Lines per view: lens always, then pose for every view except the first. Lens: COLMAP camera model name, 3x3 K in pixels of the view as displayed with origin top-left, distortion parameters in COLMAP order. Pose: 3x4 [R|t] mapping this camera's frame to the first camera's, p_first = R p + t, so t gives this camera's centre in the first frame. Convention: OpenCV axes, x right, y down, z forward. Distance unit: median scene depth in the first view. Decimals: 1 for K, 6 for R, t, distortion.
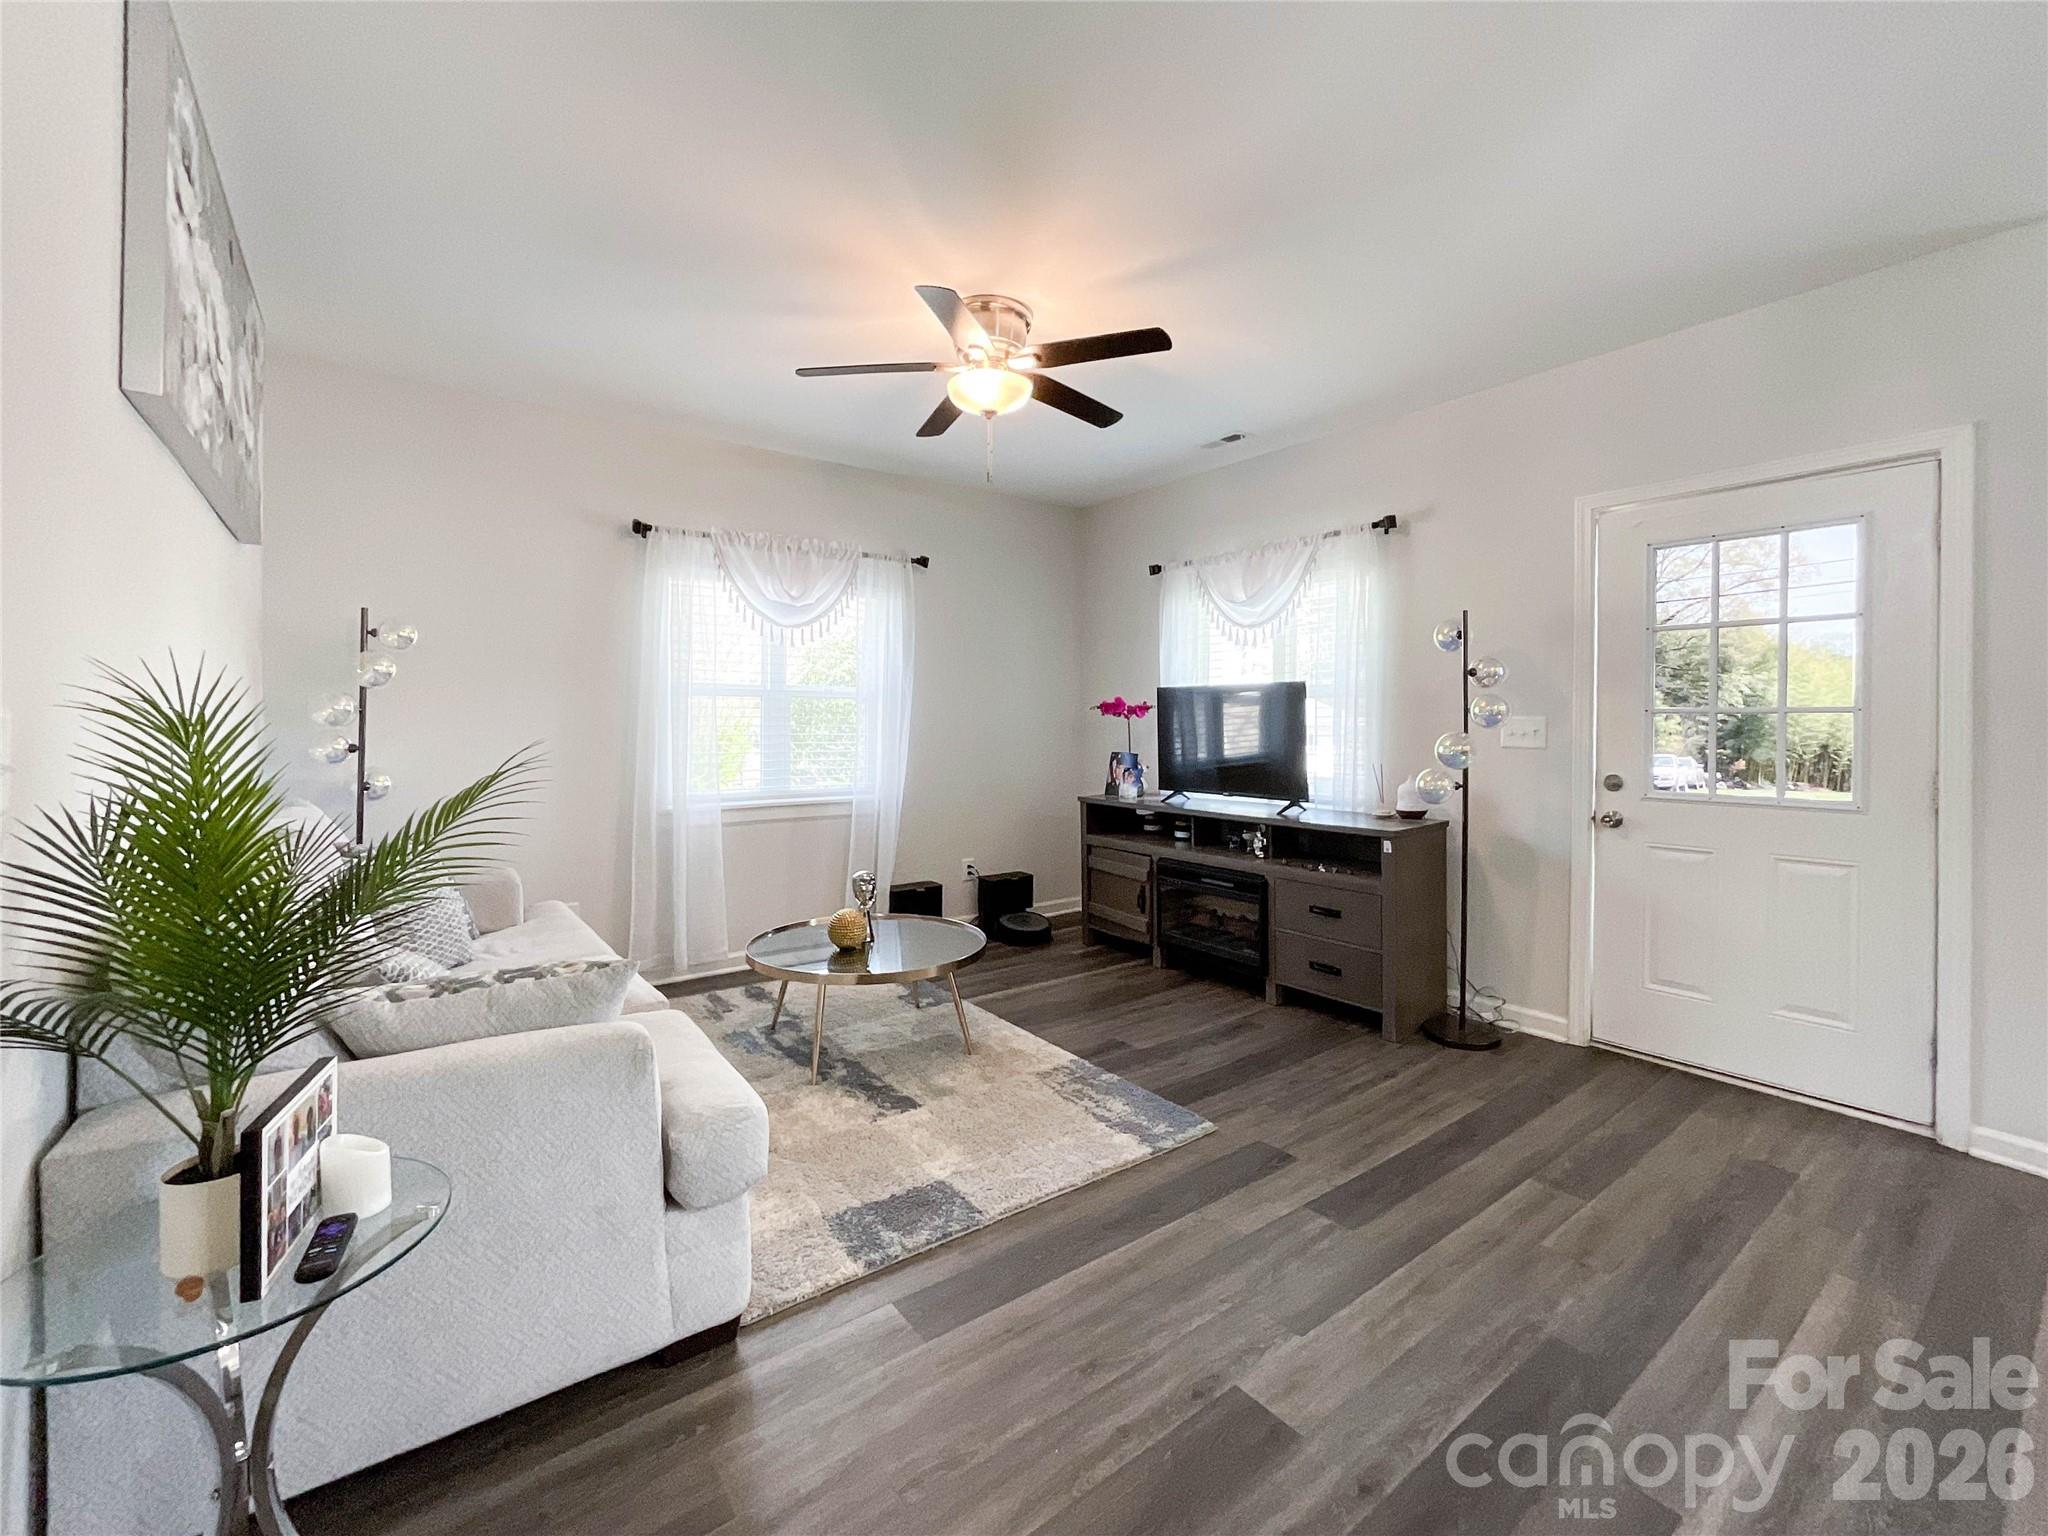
lens RADIAL K [[864.2, 0, 1027.0], [0, 864.2, 729.9], [0, 0, 1]] dist [-0.002419, -0.000216]
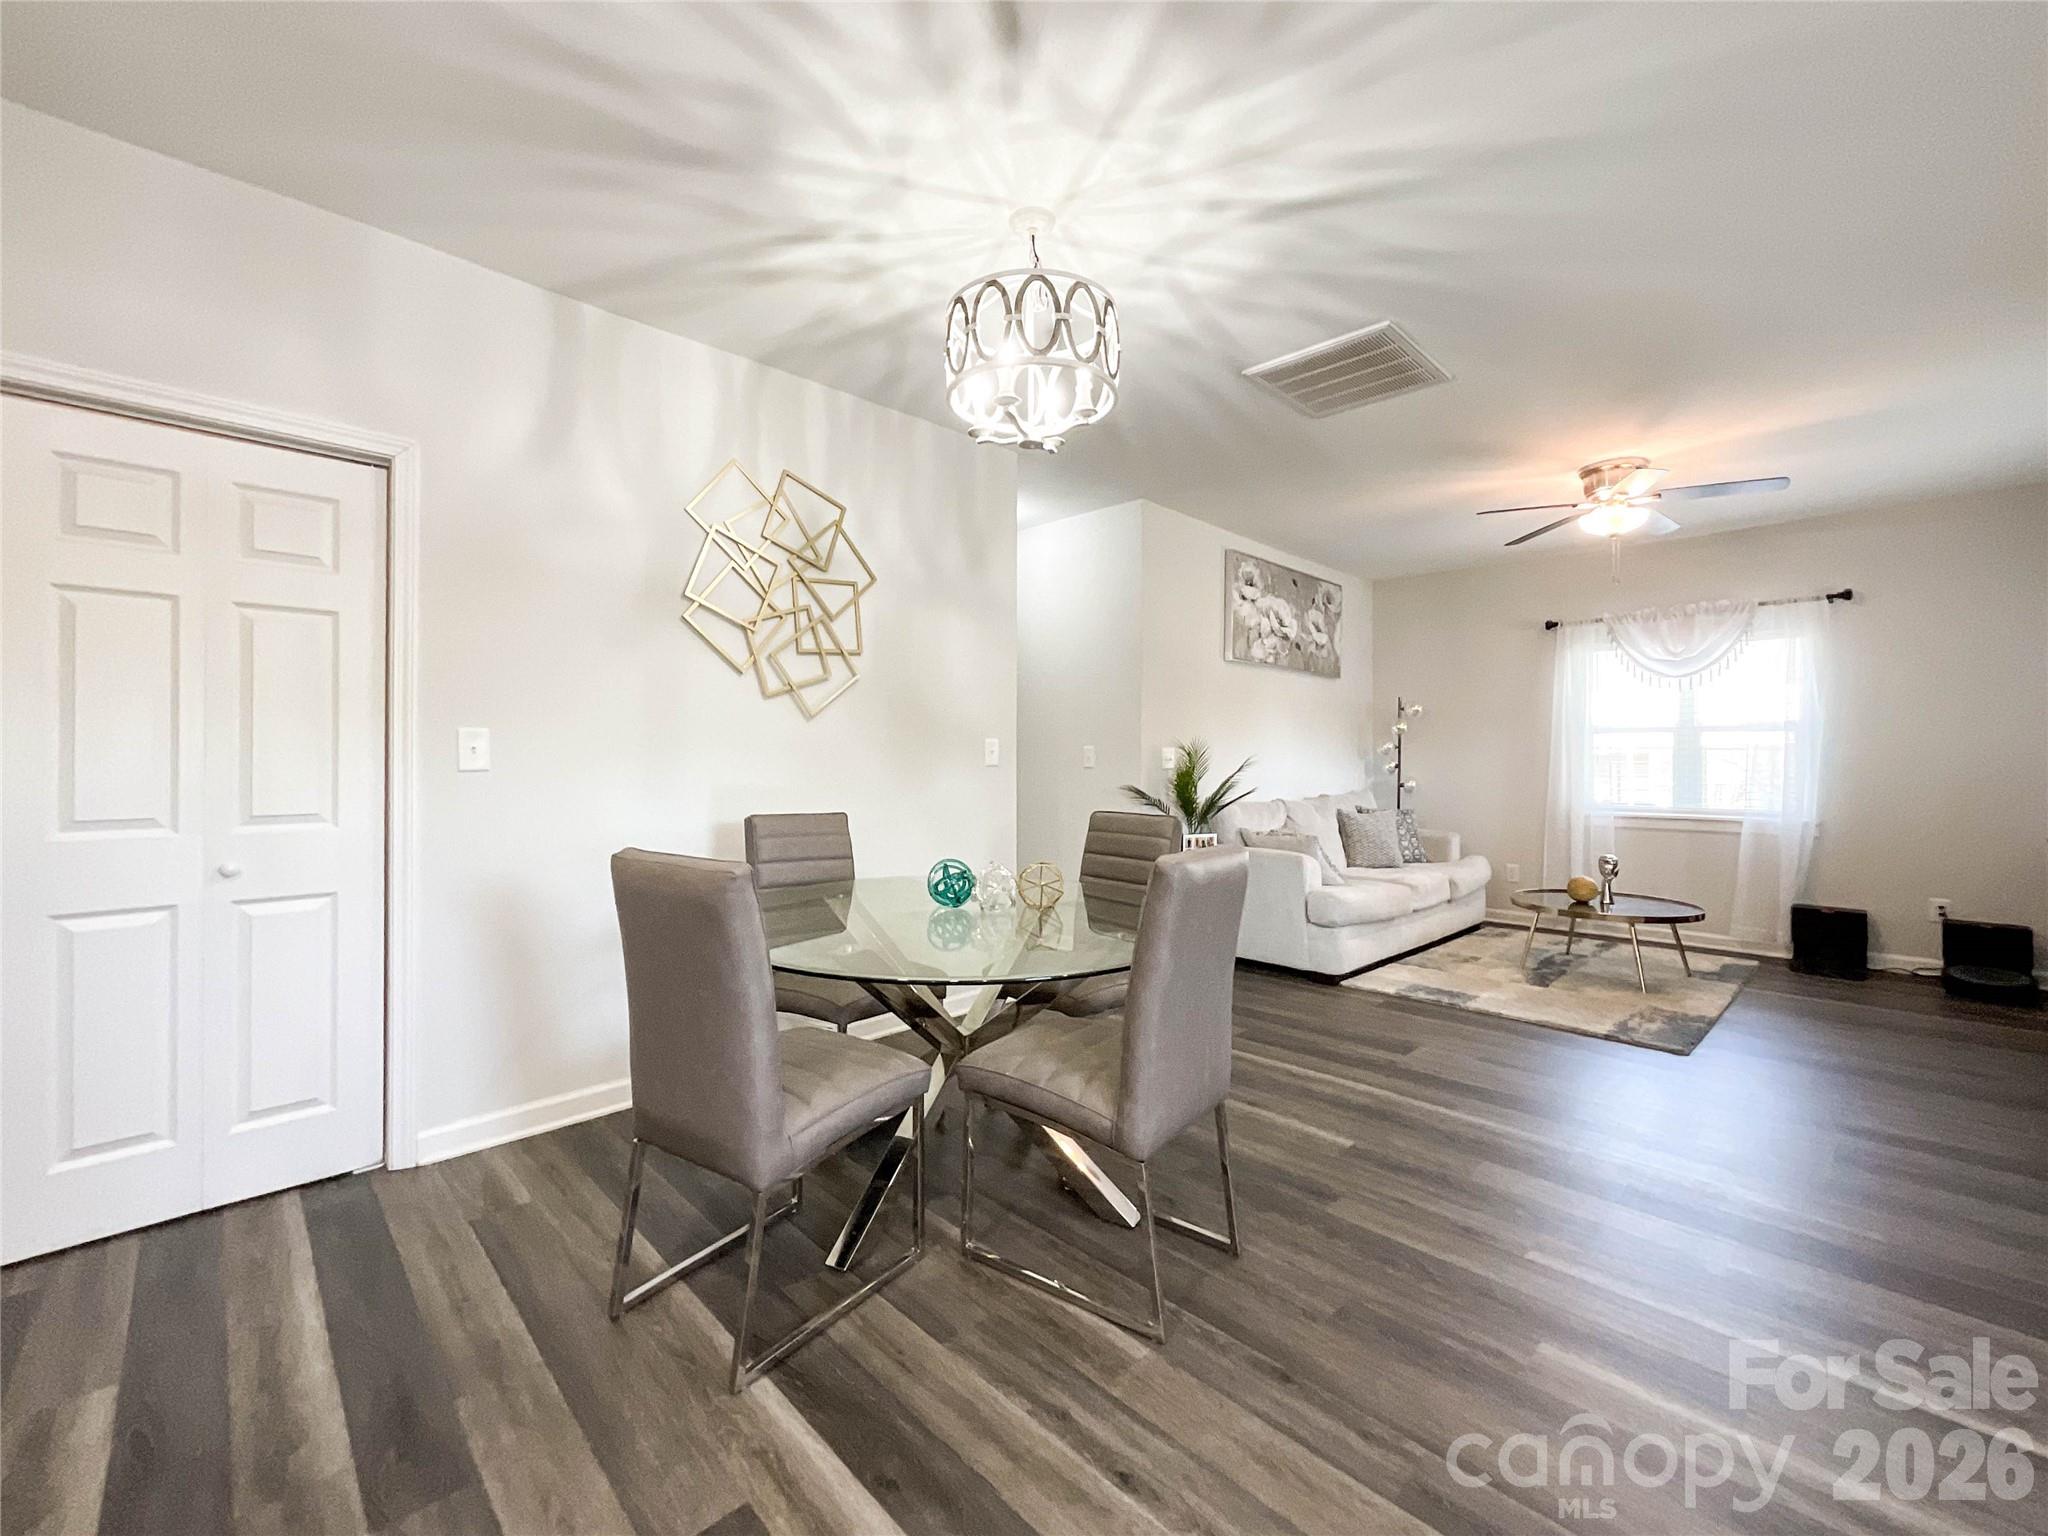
lens RADIAL K [[865.1, 0, 1030.3], [0, 865.1, 750.1], [0, 0, 1]] dist [-0.004354, 0.000180]
pose [[0.137858, -0.014045, -0.990352, 1.112626], [-0.012230, 0.999799, -0.015882, 0.025743], [0.990376, 0.014302, 0.137659, -0.144063]]
